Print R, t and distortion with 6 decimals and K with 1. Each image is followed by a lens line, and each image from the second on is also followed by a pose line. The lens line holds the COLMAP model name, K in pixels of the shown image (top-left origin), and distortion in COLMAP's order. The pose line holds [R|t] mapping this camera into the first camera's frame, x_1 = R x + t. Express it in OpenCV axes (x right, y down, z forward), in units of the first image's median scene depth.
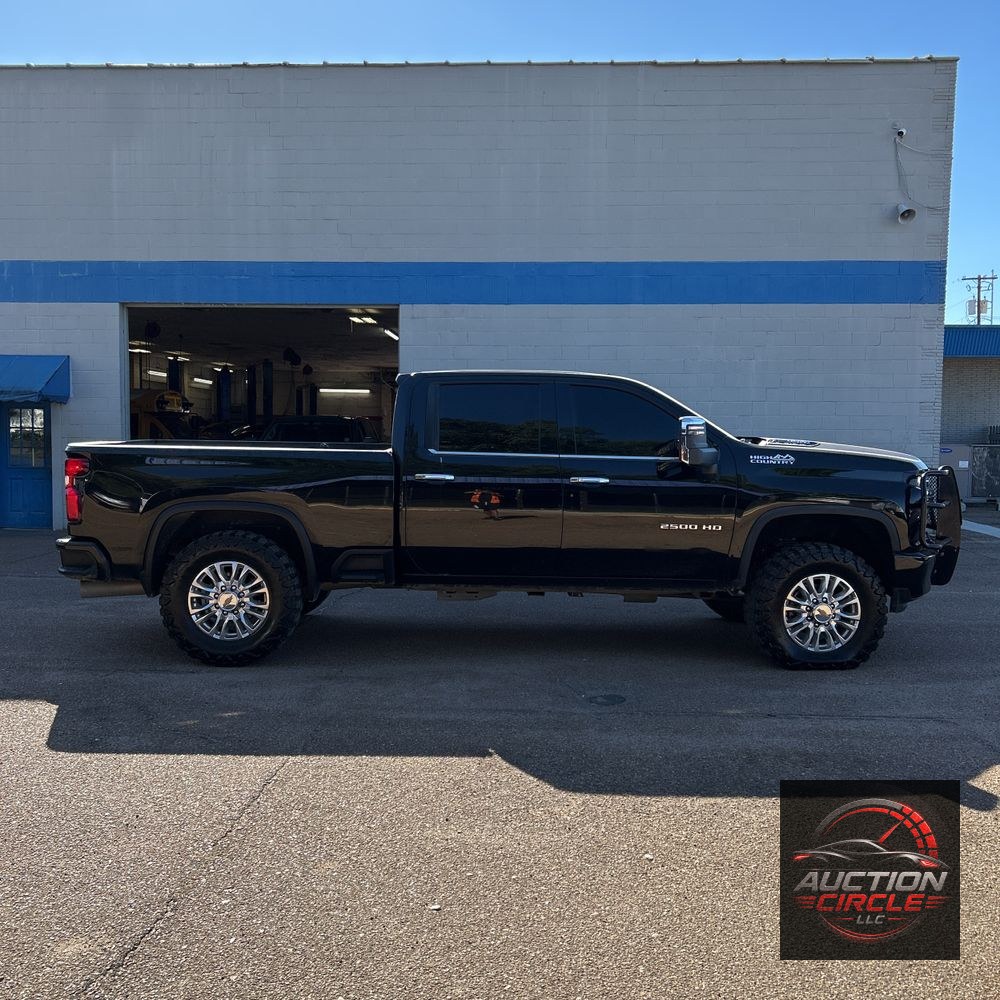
lens RADIAL K [[1009.1, 0, 512.7], [0, 1009.1, 499.3], [0, 0, 1]] dist [0.087932, -0.095212]
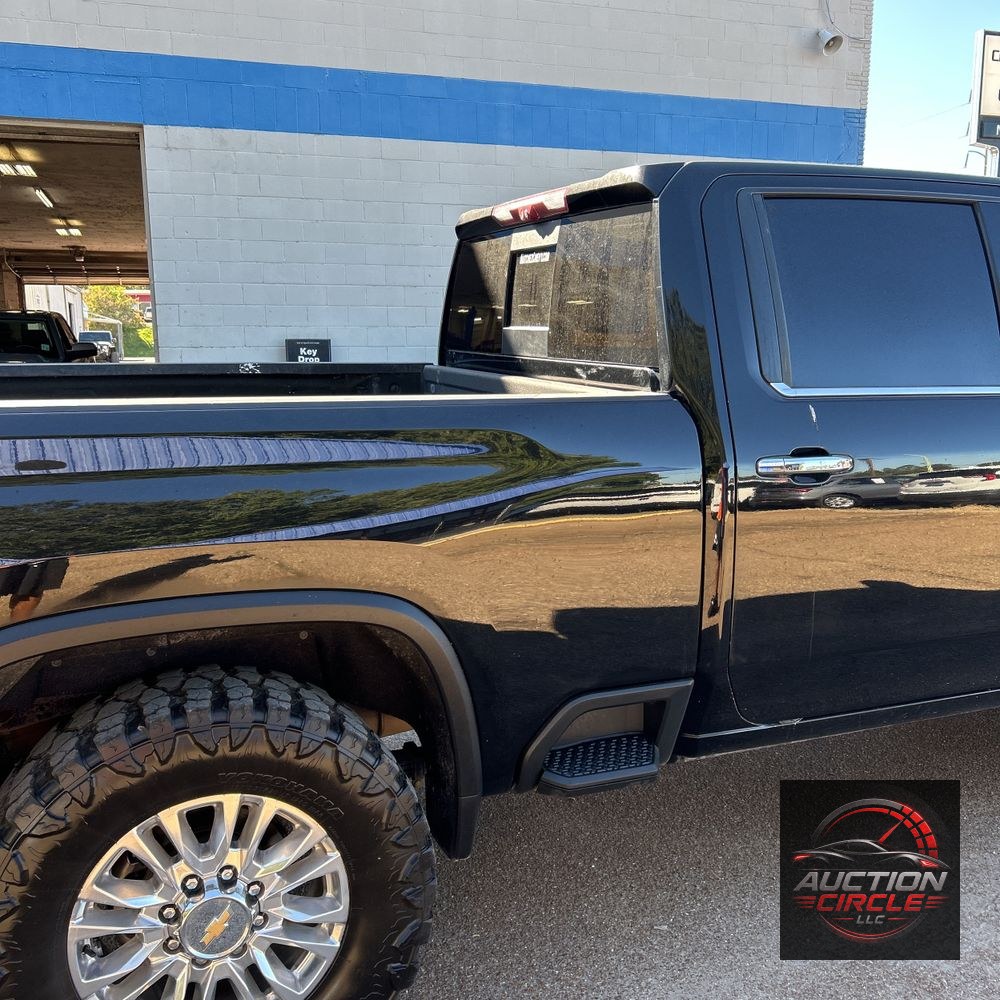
lens RADIAL K [[1019.0, 0, 512.6], [0, 1019.0, 502.4], [0, 0, 1]] dist [0.025743, -0.000820]
pose [[0.937126, -0.069460, 0.342009, -0.286578], [0.034554, 0.993645, 0.107123, -0.049075], [-0.347276, -0.088570, 0.933571, 0.690631]]
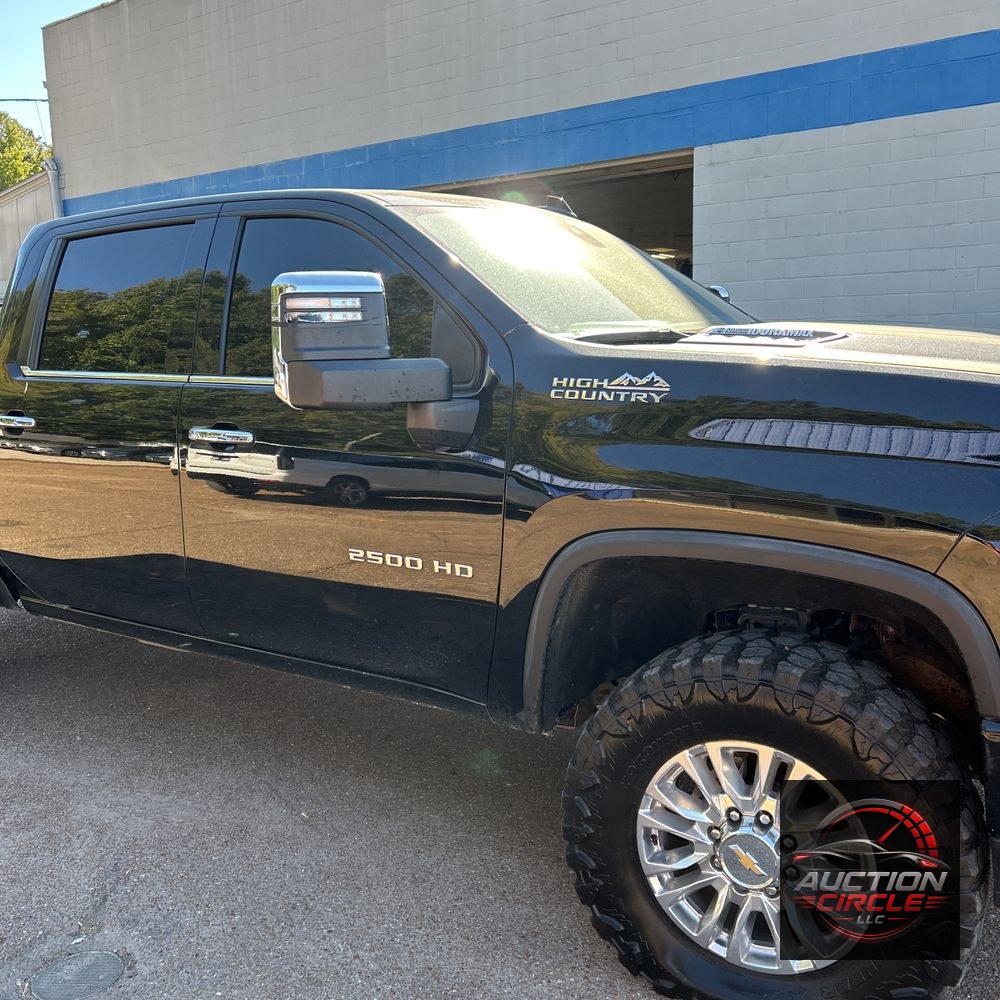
lens RADIAL K [[1019.1, 0, 501.5], [0, 1019.1, 485.9], [0, 0, 1]] dist [0.041400, 0.003166]
pose [[0.829083, 0.055322, -0.556381, 0.416115], [-0.009220, 0.996310, 0.085327, -0.035233], [0.559049, -0.065614, 0.826534, 0.688541]]
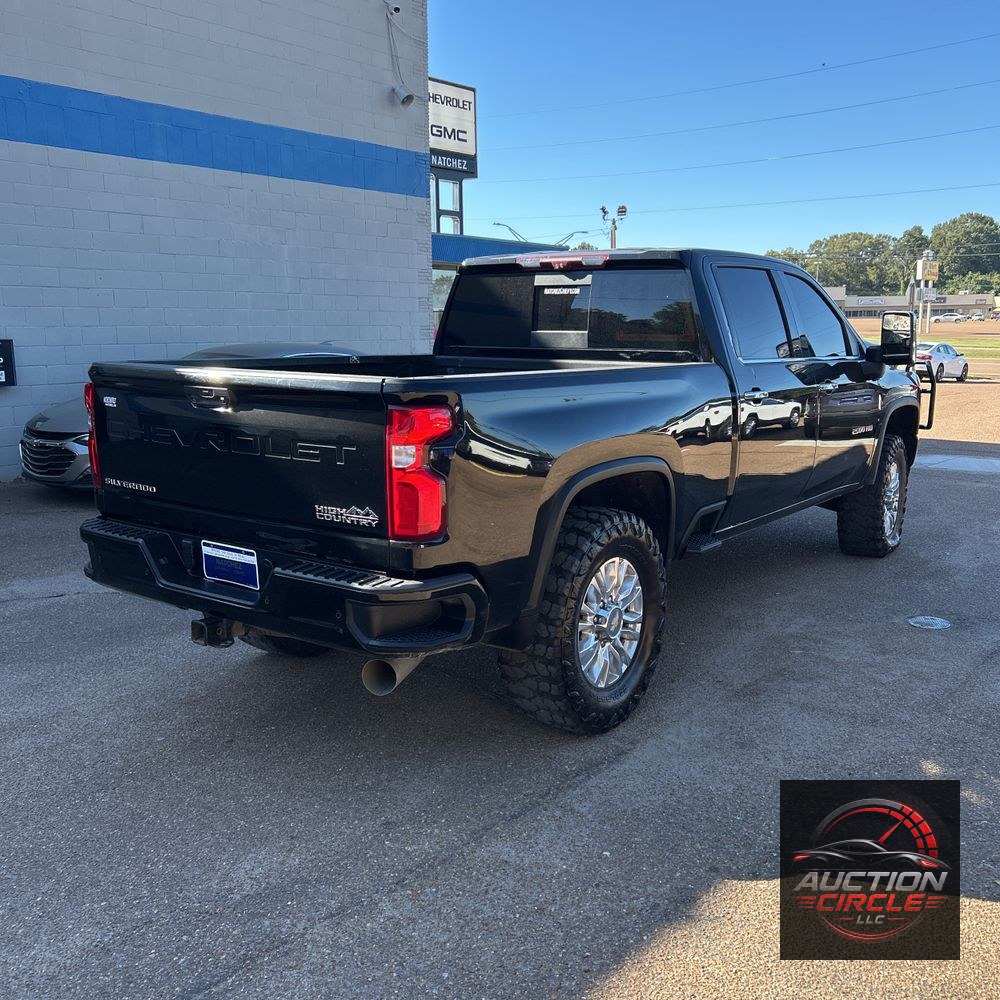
lens RADIAL K [[1019.0, 0, 512.6], [0, 1019.0, 502.4], [0, 0, 1]] dist [0.025743, -0.000820]
pose [[0.613686, -0.145073, 0.776108, -0.771237], [0.062120, 0.988799, 0.135711, -0.056088], [-0.787103, -0.035072, 0.615824, 0.660785]]
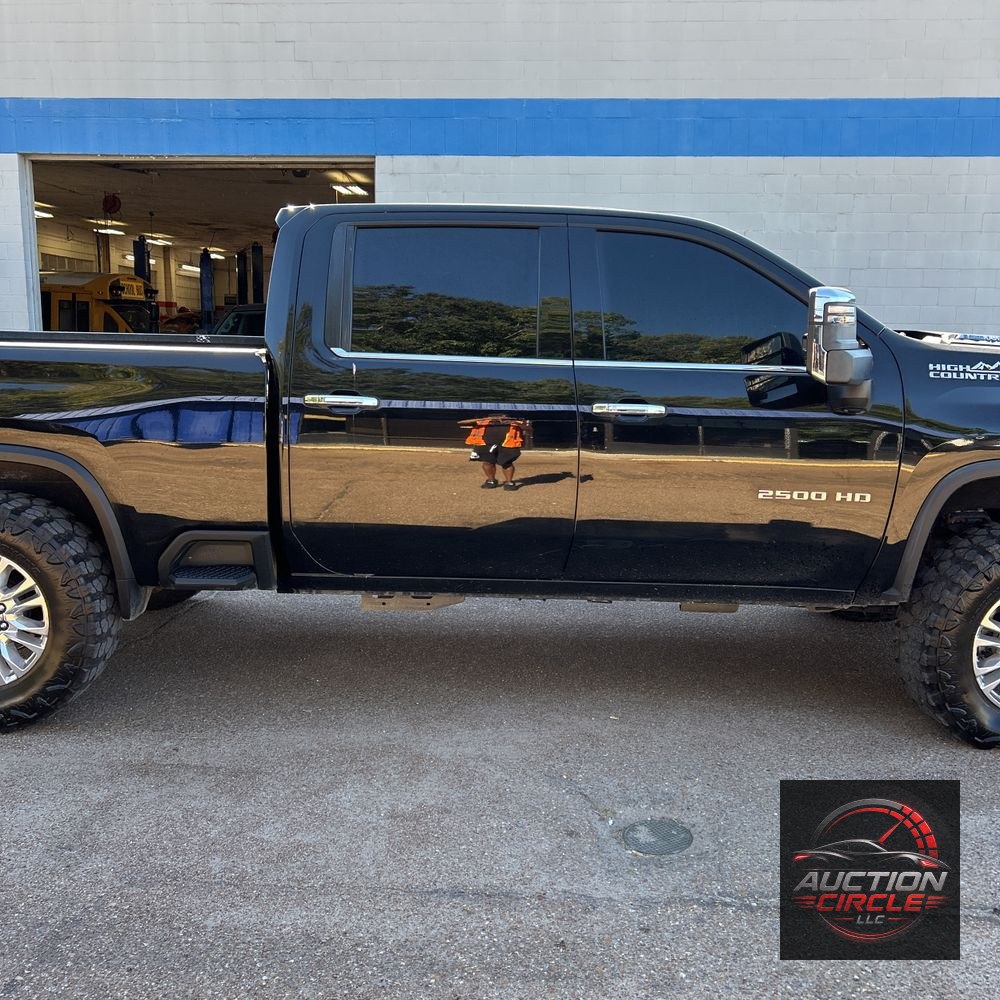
lens RADIAL K [[1019.0, 0, 512.6], [0, 1019.0, 502.4], [0, 0, 1]] dist [0.025743, -0.000820]
pose [[0.999720, 0.010002, -0.021465, 0.025844], [-0.007754, 0.994714, 0.102391, -0.023729], [0.022376, -0.102196, 0.994513, 0.444683]]
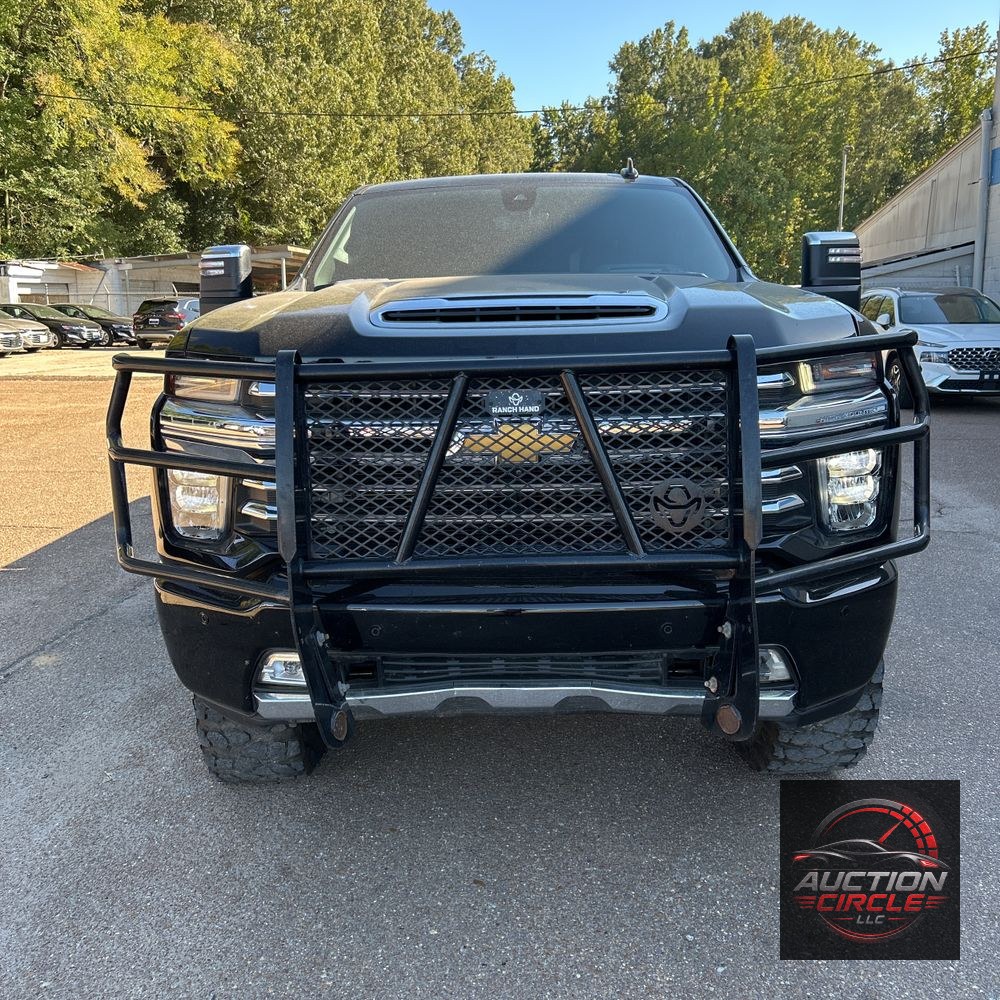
lens RADIAL K [[1019.0, 0, 512.6], [0, 1019.0, 502.4], [0, 0, 1]] dist [0.025743, -0.000820]
pose [[-0.025566, 0.186291, -0.982162, 0.768095], [-0.062502, 0.980263, 0.187558, -0.053322], [0.997717, 0.066182, -0.013418, 1.130789]]
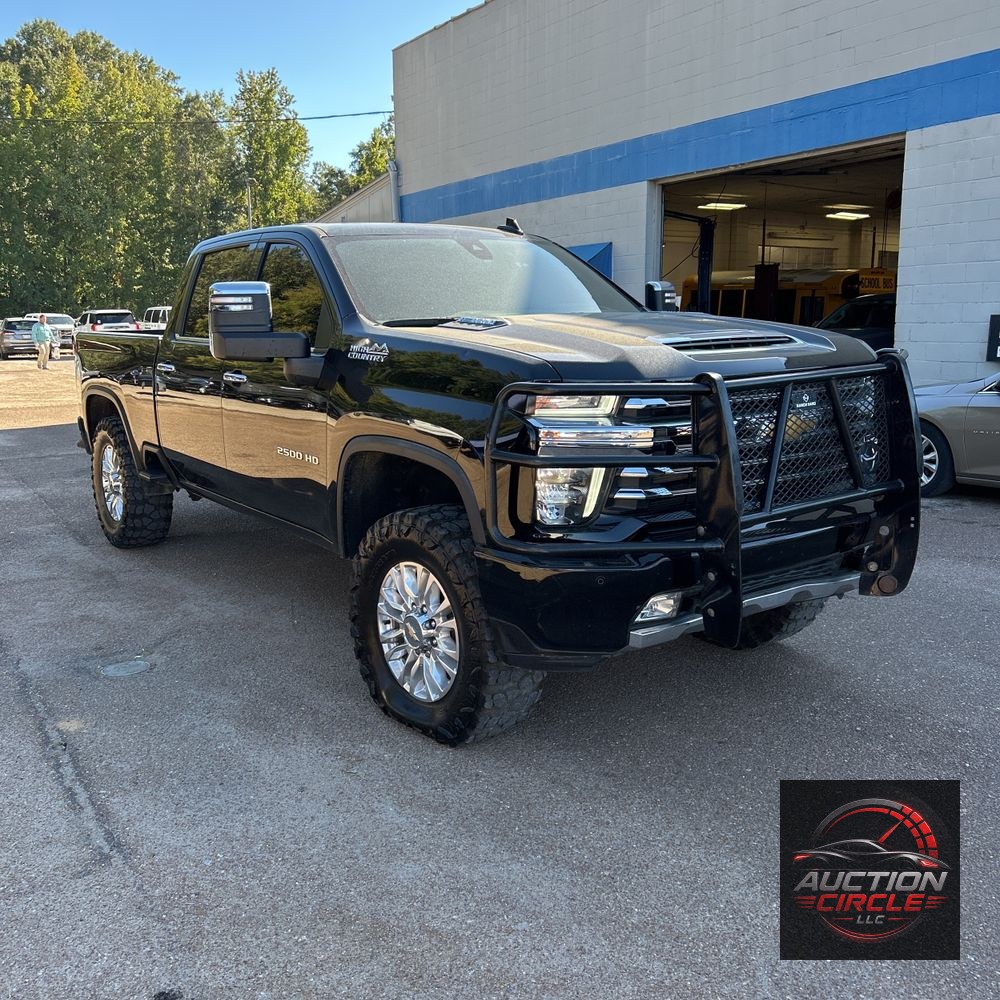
lens RADIAL K [[1009.1, 0, 512.7], [0, 1009.1, 499.3], [0, 0, 1]] dist [0.087932, -0.095212]
pose [[0.581889, 0.130802, -0.802680, 0.769617], [-0.041186, 0.990454, 0.131543, -0.035634], [0.812224, -0.043484, 0.581722, 0.721429]]
